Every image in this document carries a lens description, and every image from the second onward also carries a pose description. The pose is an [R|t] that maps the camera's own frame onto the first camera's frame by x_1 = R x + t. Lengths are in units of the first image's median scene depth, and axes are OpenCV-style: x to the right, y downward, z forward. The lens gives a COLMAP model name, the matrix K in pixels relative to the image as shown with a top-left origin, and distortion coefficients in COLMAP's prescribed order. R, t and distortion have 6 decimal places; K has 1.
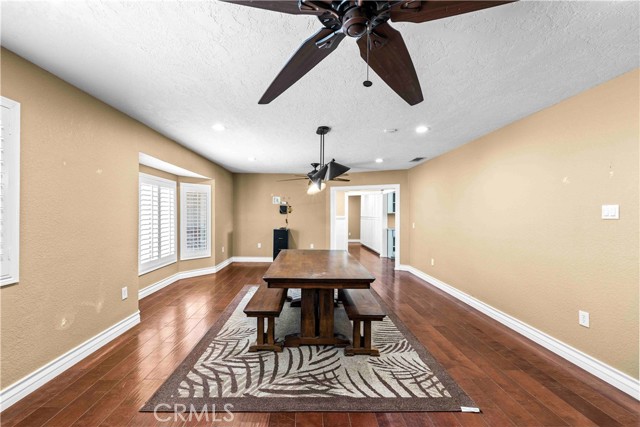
lens RADIAL K [[260.6, 0, 317.7], [0, 260.6, 214.6], [0, 0, 1]] dist [-0.001525, -0.000239]
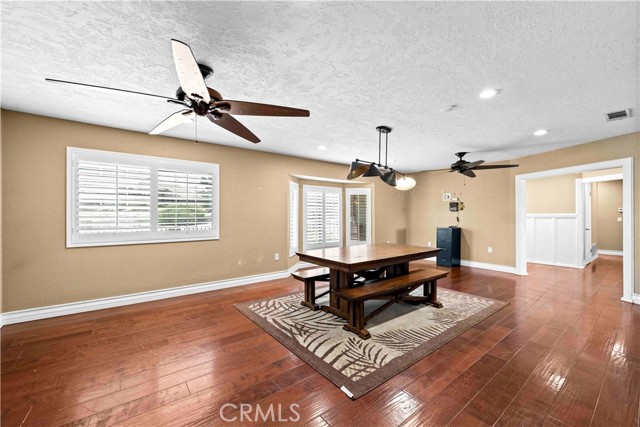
lens RADIAL K [[260.6, 0, 317.7], [0, 260.6, 214.6], [0, 0, 1]] dist [-0.001525, -0.000239]
pose [[0.604543, -0.006275, -0.796548, 1.021183], [0.003388, 0.999980, -0.005306, 0.039808], [0.796565, 0.000509, 0.604552, 0.215859]]
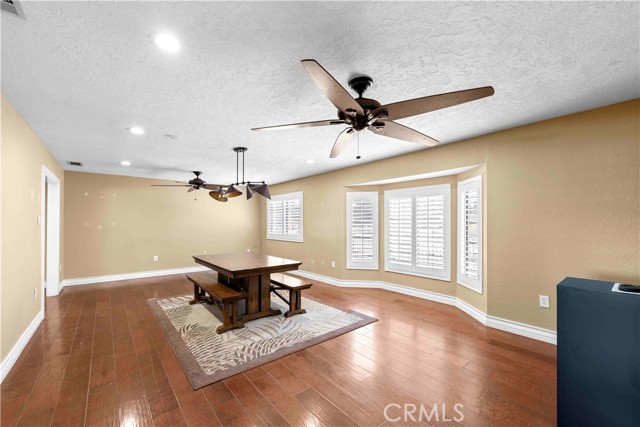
lens RADIAL K [[263.5, 0, 319.4], [0, 263.5, 223.4], [0, 0, 1]] dist [-0.000847, -0.000083]
pose [[-0.784725, -0.004416, -0.619829, 0.669312], [-0.003580, 0.999990, -0.002592, 0.004977], [0.619834, 0.000185, -0.784733, 3.219007]]
